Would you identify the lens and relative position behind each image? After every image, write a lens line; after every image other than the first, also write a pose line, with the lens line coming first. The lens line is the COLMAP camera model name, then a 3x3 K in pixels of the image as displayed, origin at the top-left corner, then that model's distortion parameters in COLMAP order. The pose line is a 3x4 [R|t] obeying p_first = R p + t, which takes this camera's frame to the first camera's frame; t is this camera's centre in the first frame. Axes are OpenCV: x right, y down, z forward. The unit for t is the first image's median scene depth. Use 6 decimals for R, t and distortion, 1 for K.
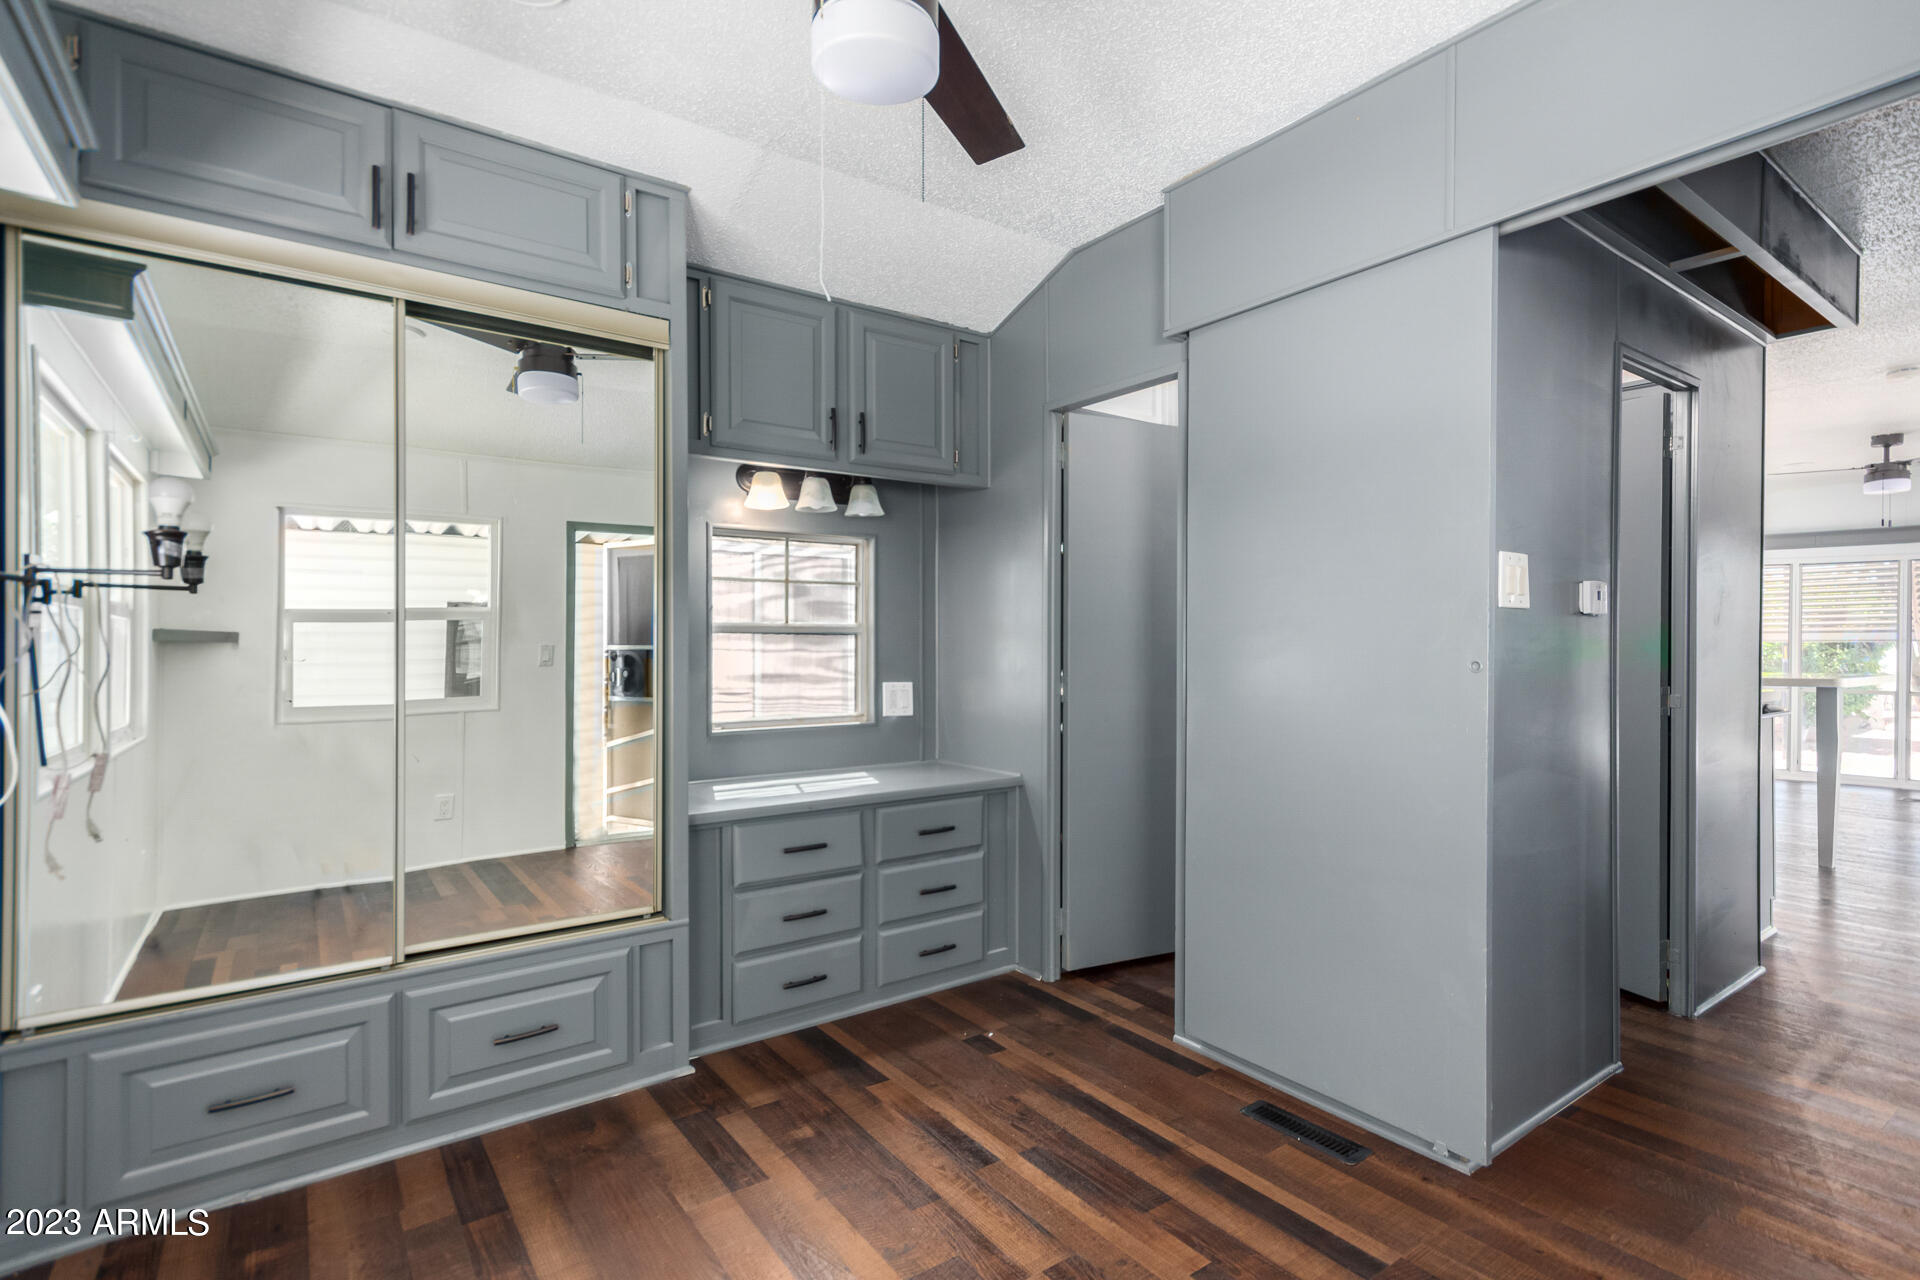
lens RADIAL K [[925.4, 0, 965.6], [0, 925.4, 648.1], [0, 0, 1]] dist [0.000276, 0.003089]
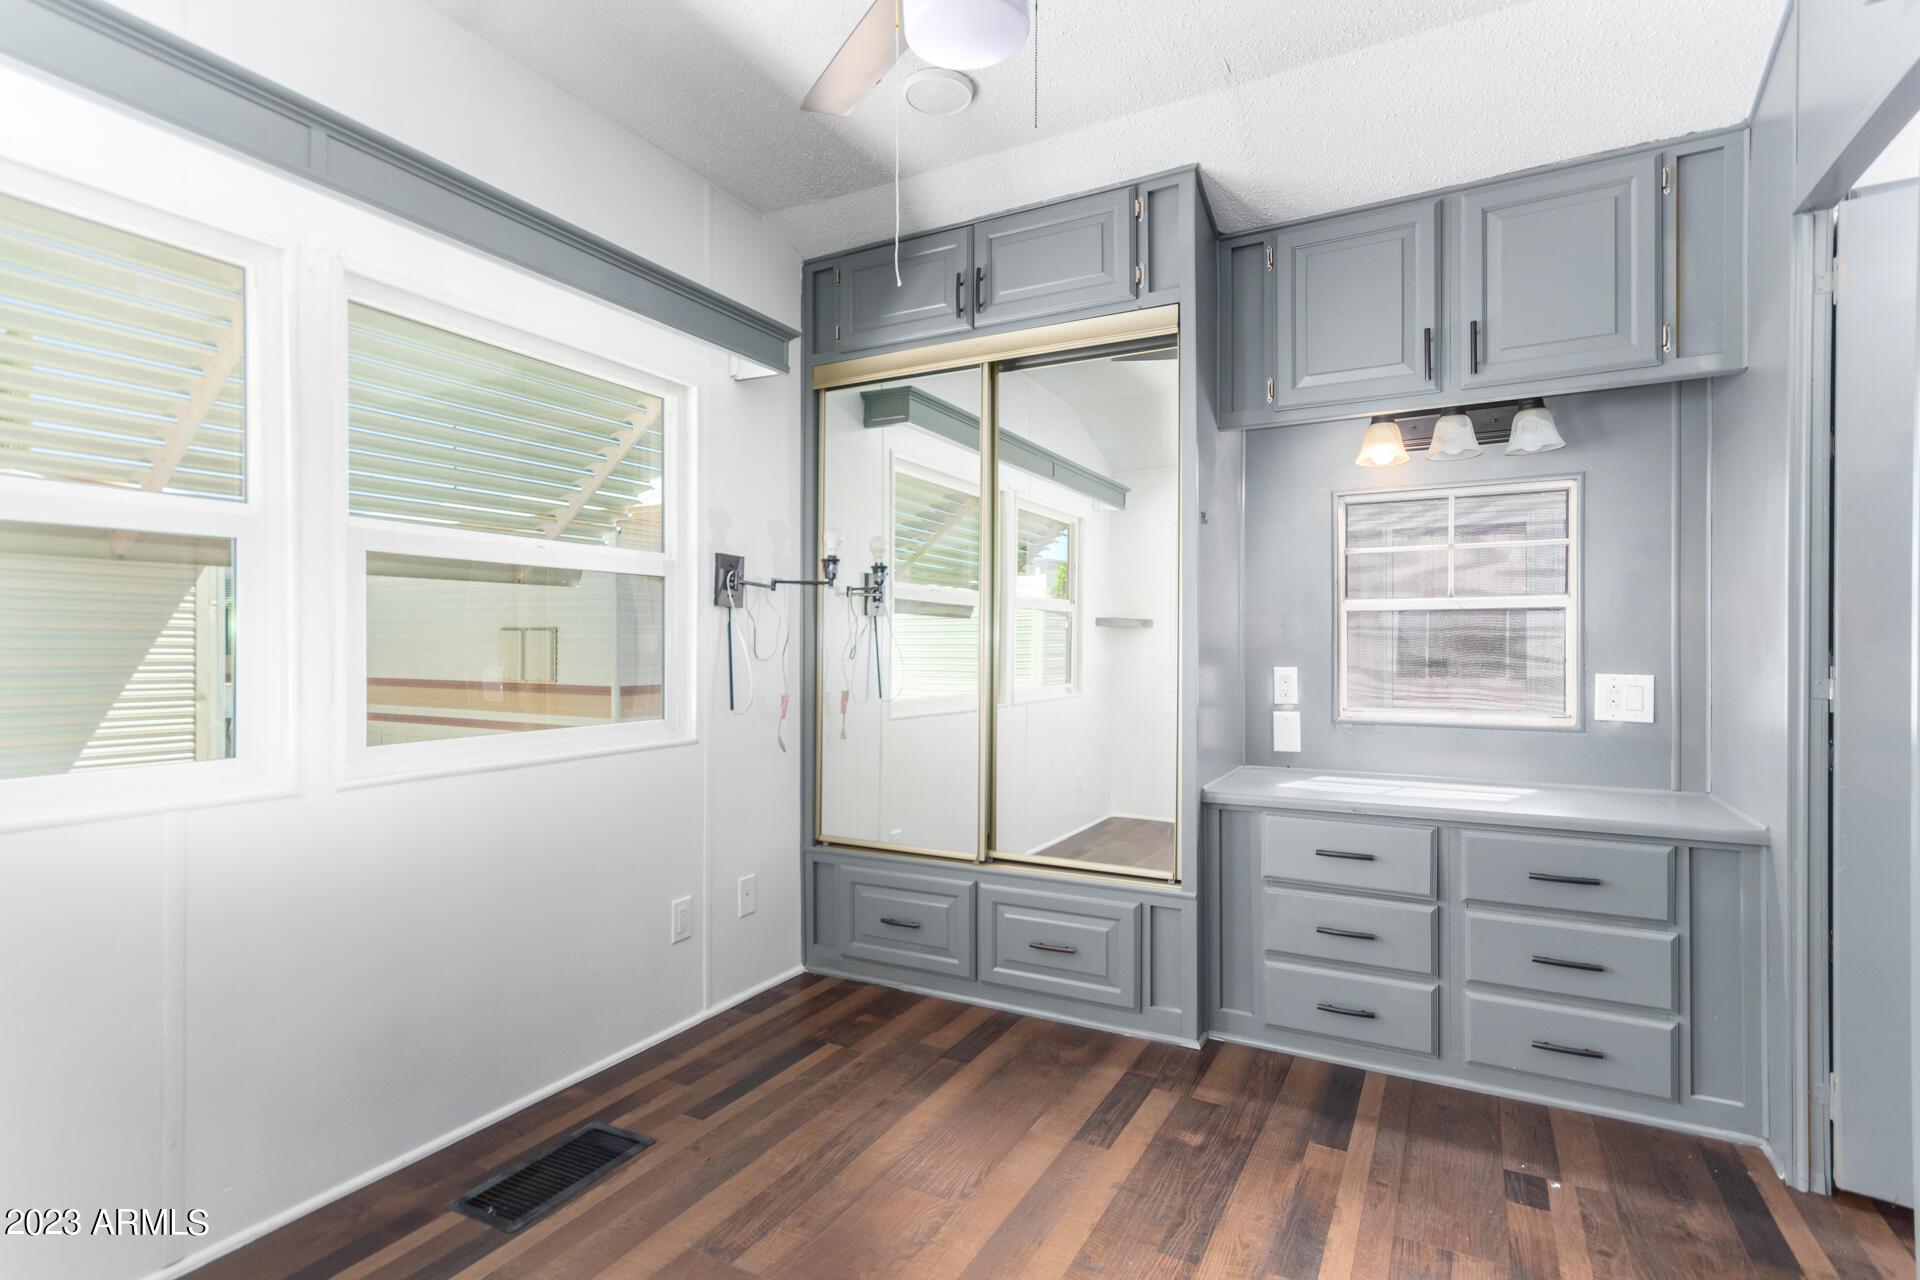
lens RADIAL K [[925.4, 0, 964.2], [0, 925.4, 639.1], [0, 0, 1]] dist [0.000276, 0.003089]
pose [[0.434125, -0.001180, -0.900852, 0.503190], [-0.004567, 0.999983, -0.003511, 0.022455], [0.900841, 0.005638, 0.434113, 0.344615]]
